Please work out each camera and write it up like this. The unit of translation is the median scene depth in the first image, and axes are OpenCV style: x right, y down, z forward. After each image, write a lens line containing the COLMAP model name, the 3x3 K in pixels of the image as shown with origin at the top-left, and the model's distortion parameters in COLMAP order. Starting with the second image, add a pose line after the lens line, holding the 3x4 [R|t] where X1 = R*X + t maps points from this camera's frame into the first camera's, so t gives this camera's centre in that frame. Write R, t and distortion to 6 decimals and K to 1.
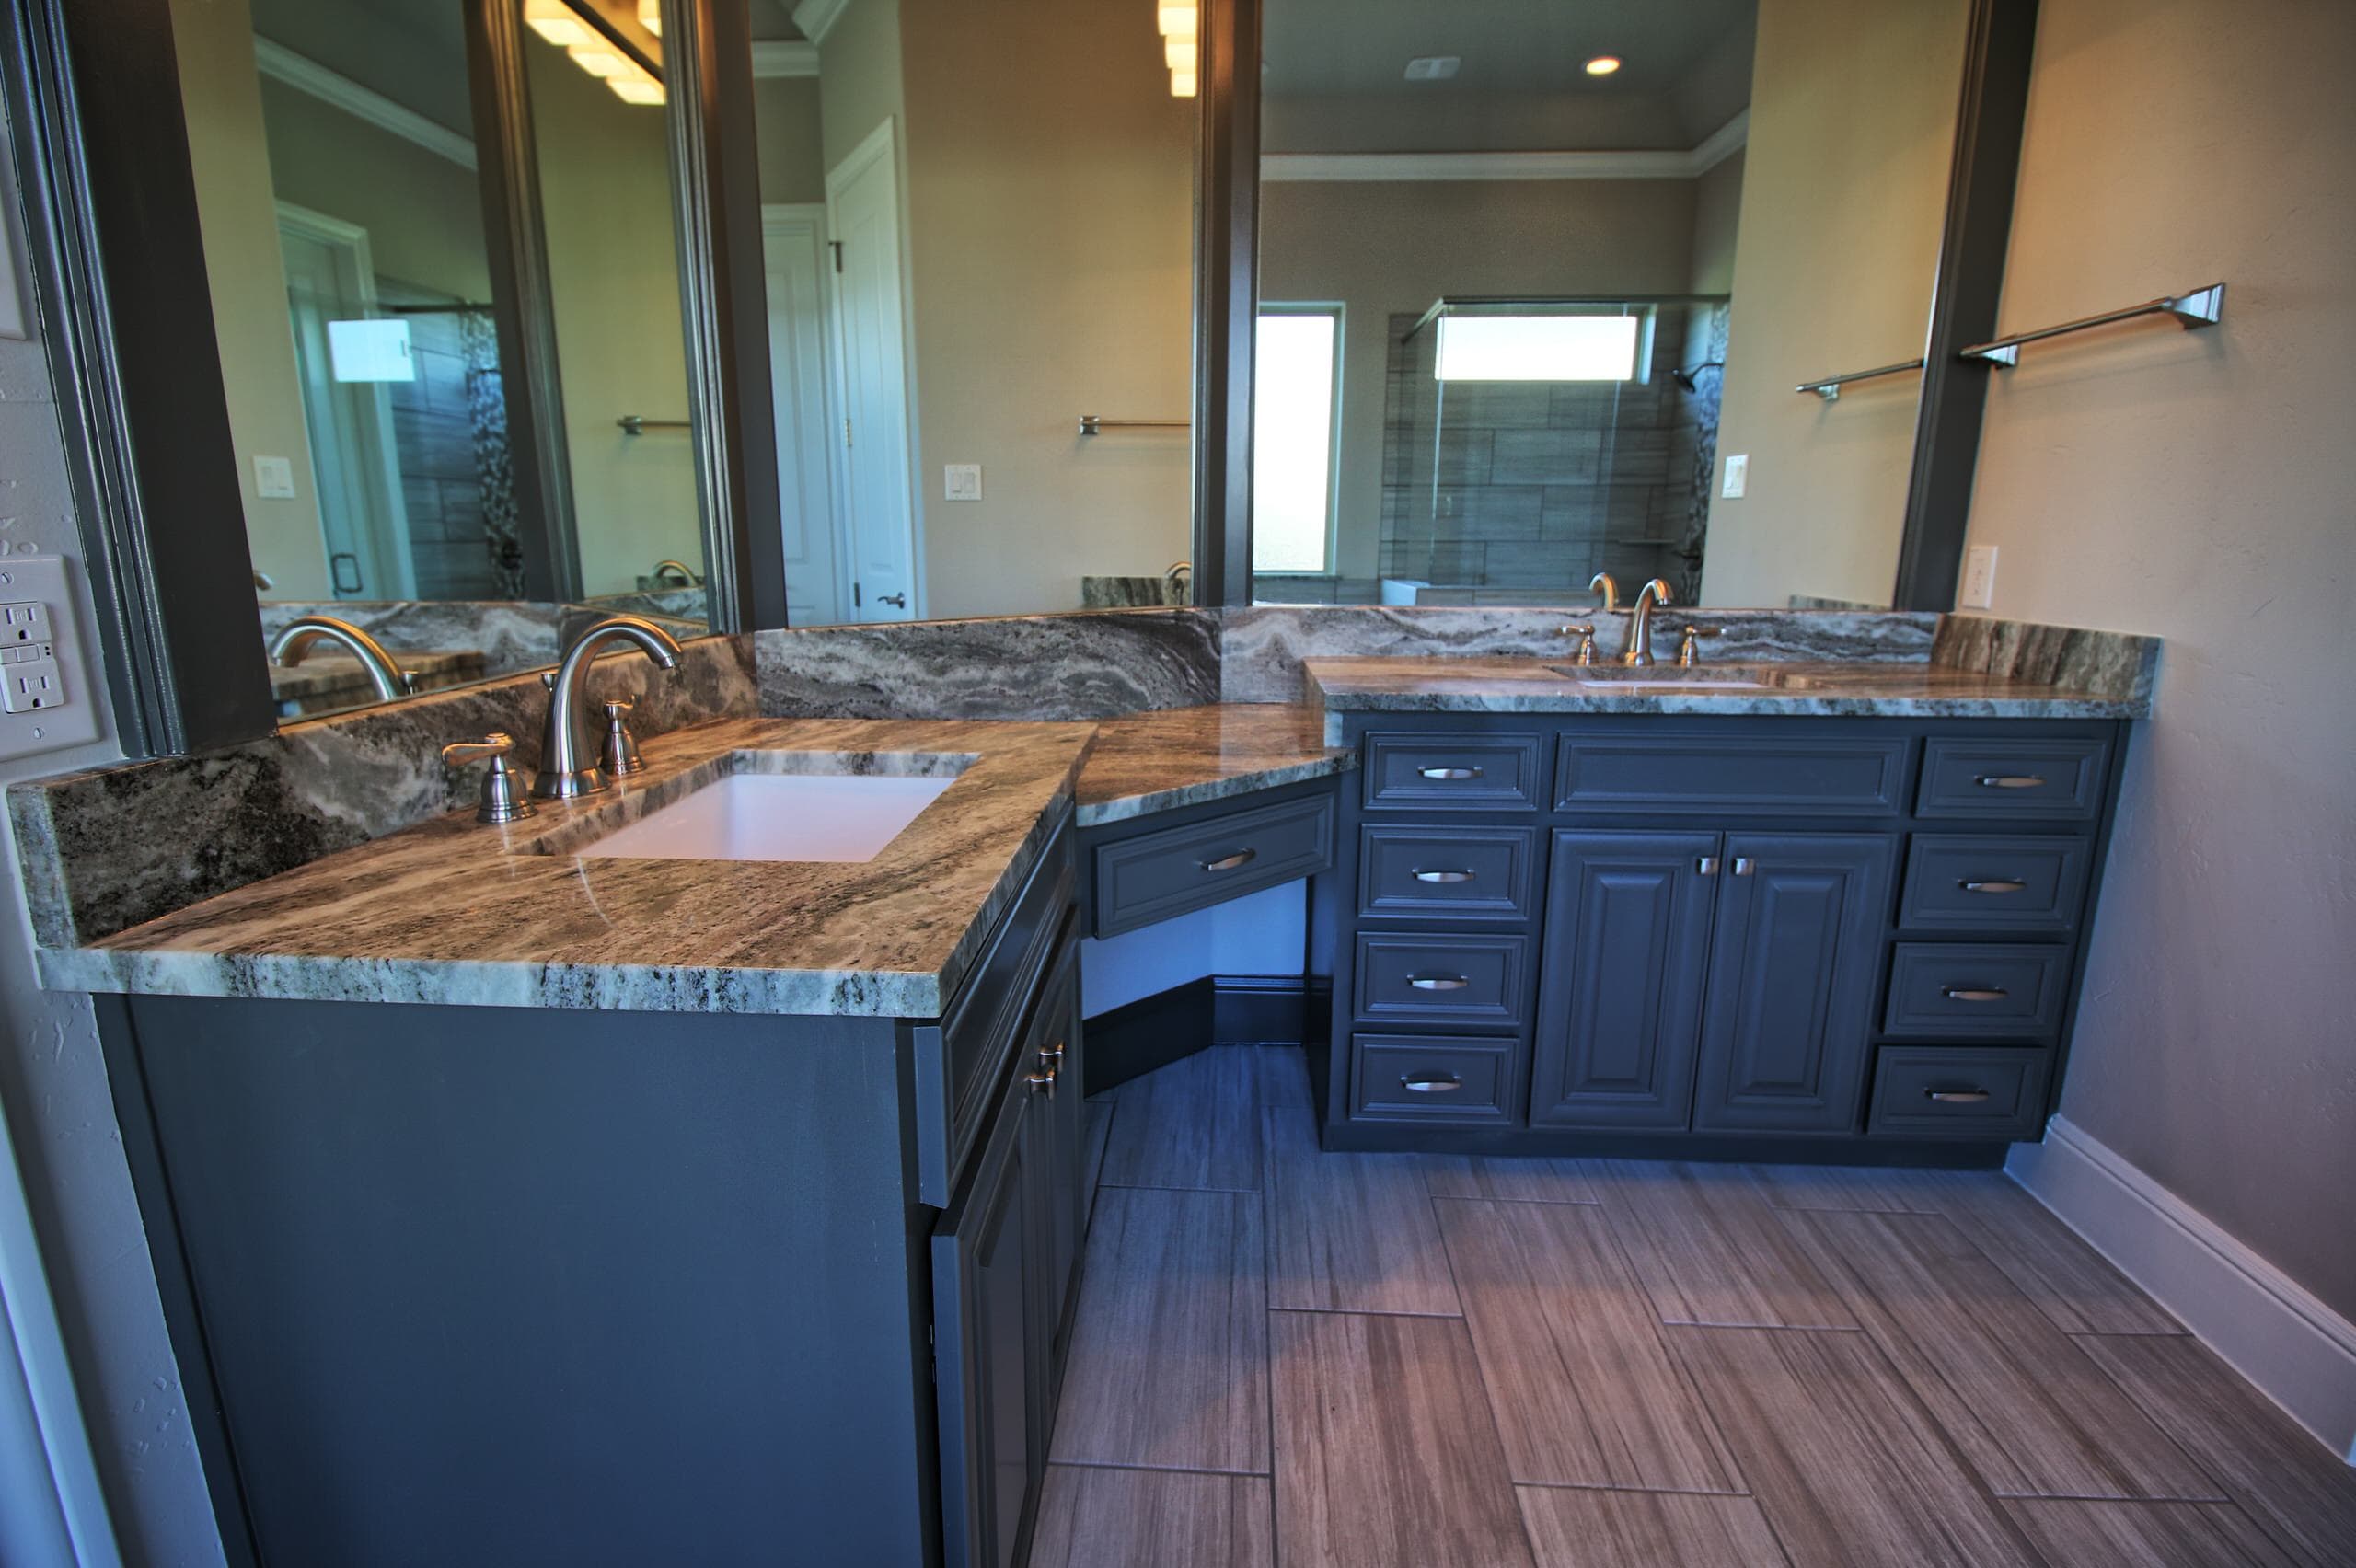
lens RADIAL K [[1091.3, 0, 1177.1], [0, 1091.3, 772.0], [0, 0, 1]] dist [-0.003937, -0.000359]
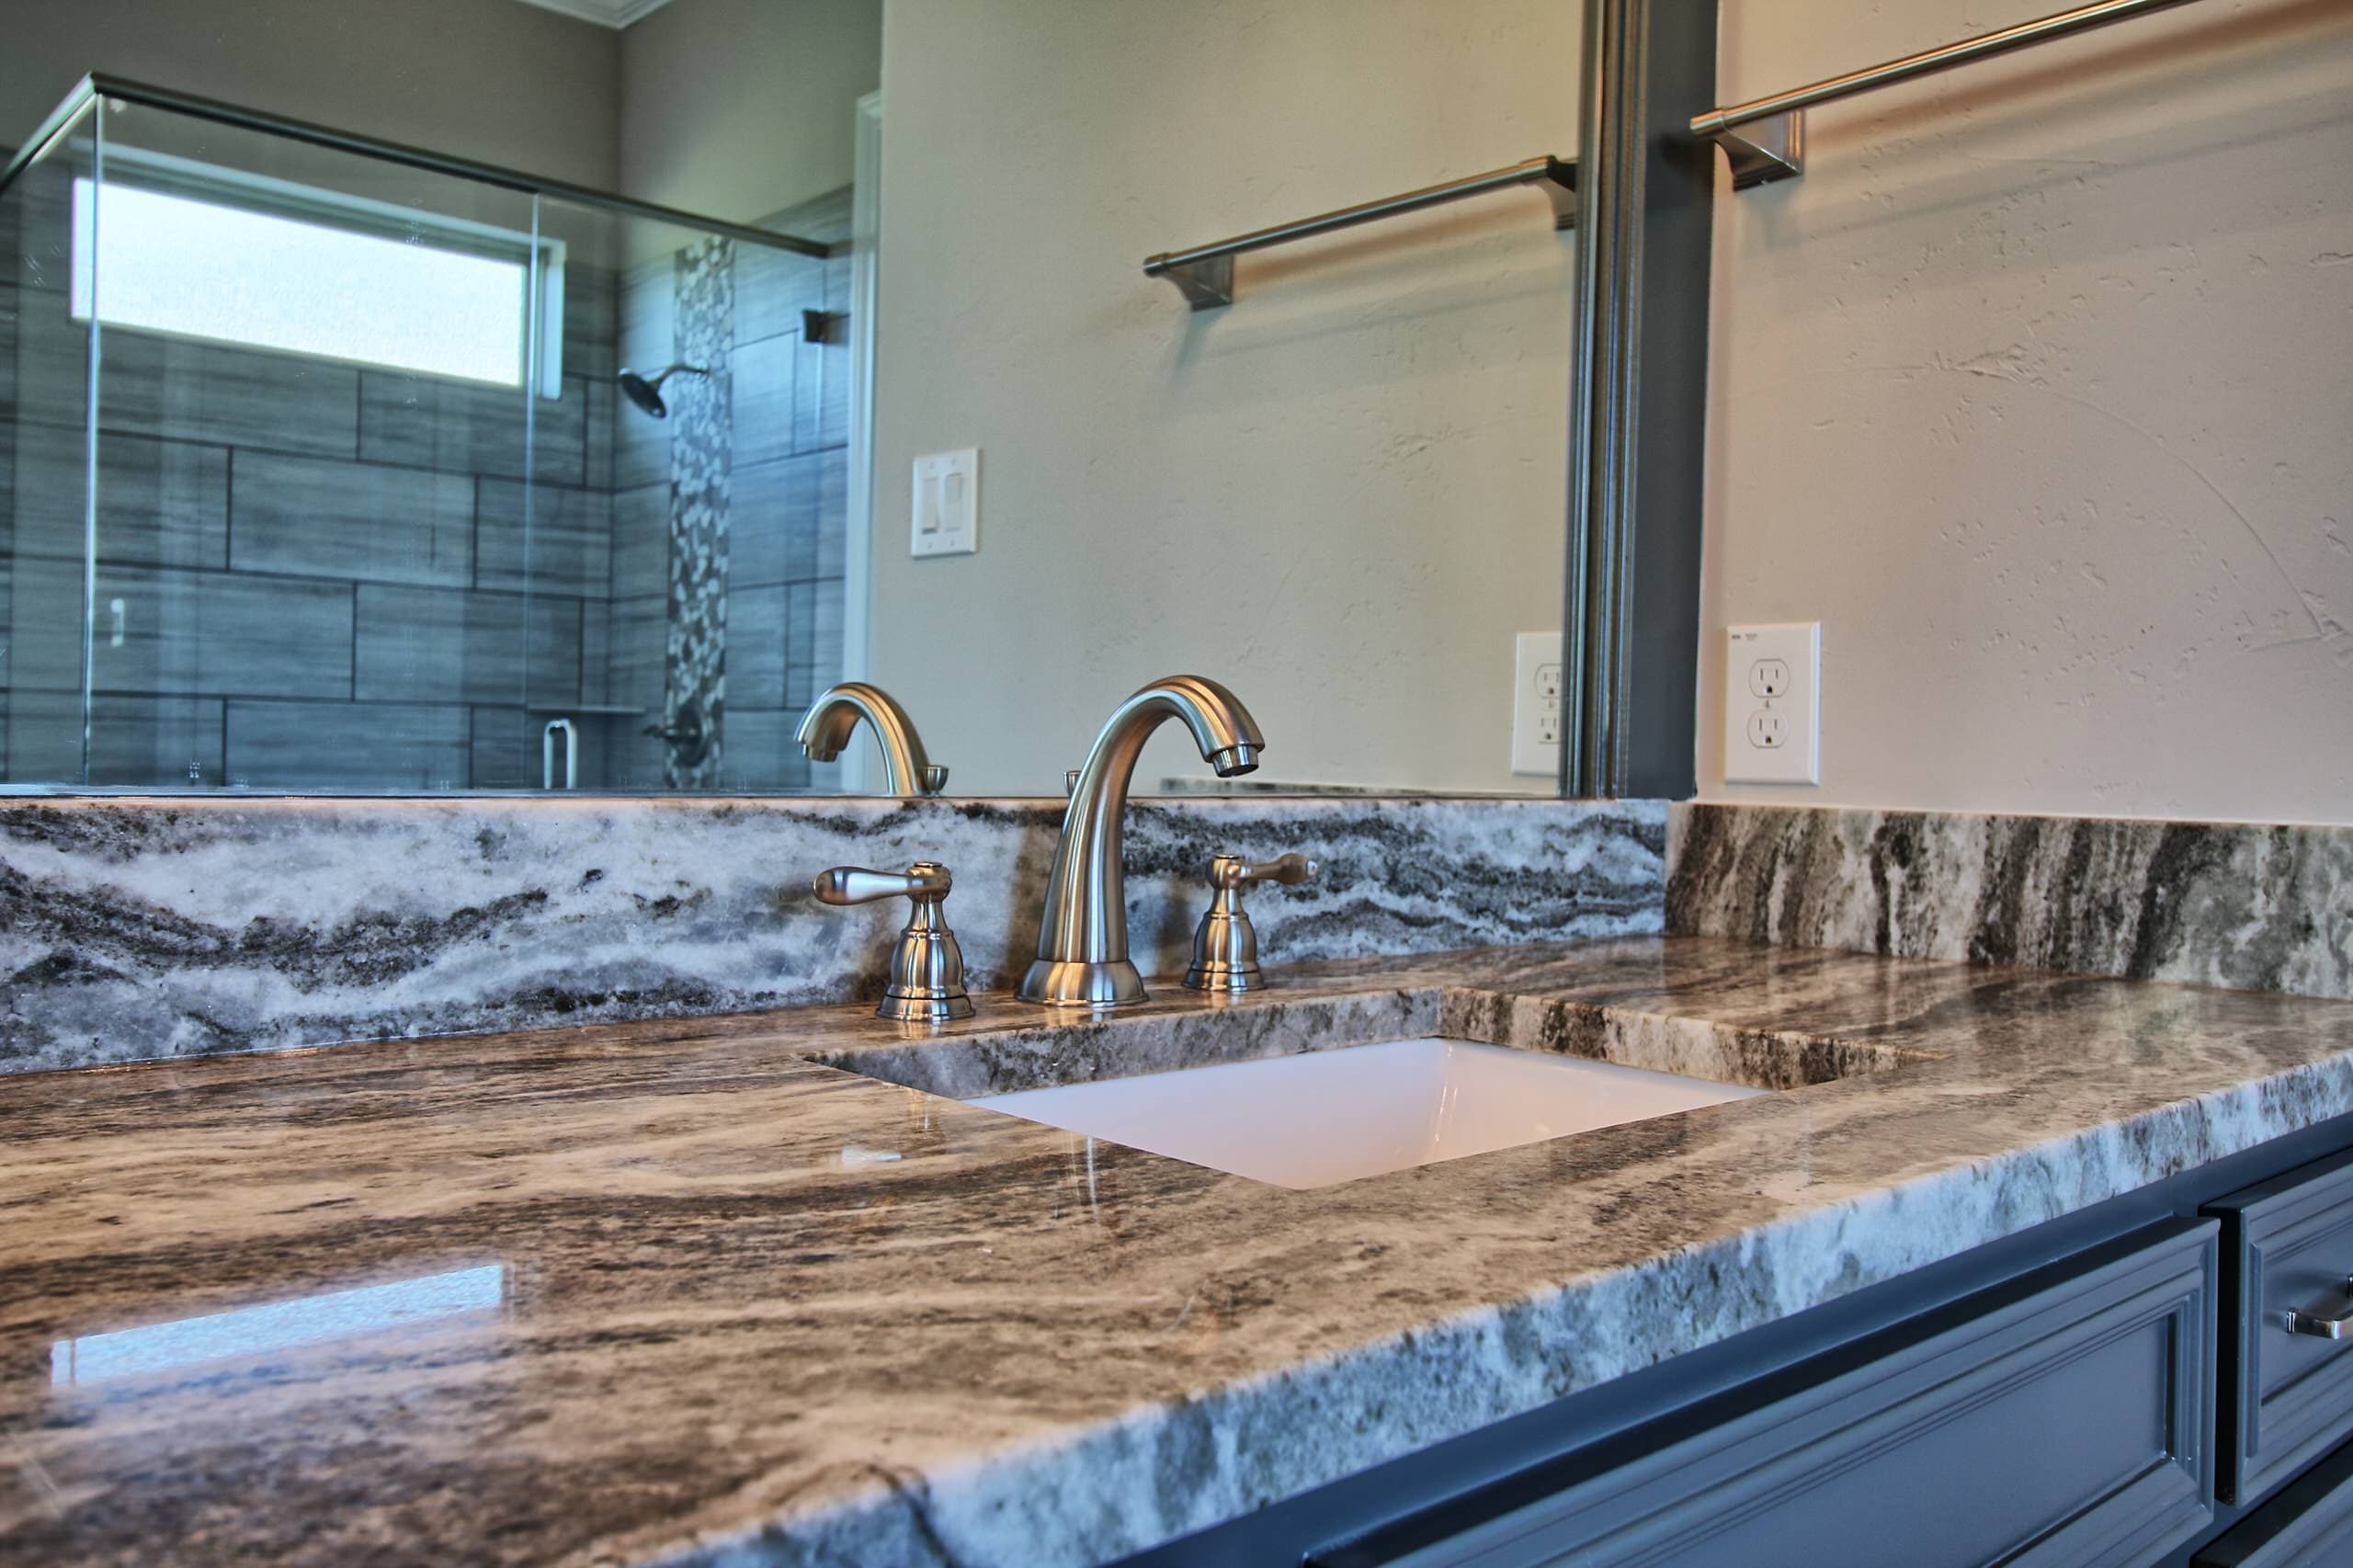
lens RADIAL K [[1831.4, 0, 1170.1], [0, 1831.4, 764.3], [0, 0, 1]] dist [0.015394, -0.003984]
pose [[0.717717, 0.006920, 0.696300, 0.131439], [0.132415, 0.980348, -0.146231, -0.087389], [-0.683629, 0.197153, 0.702697, 0.661595]]
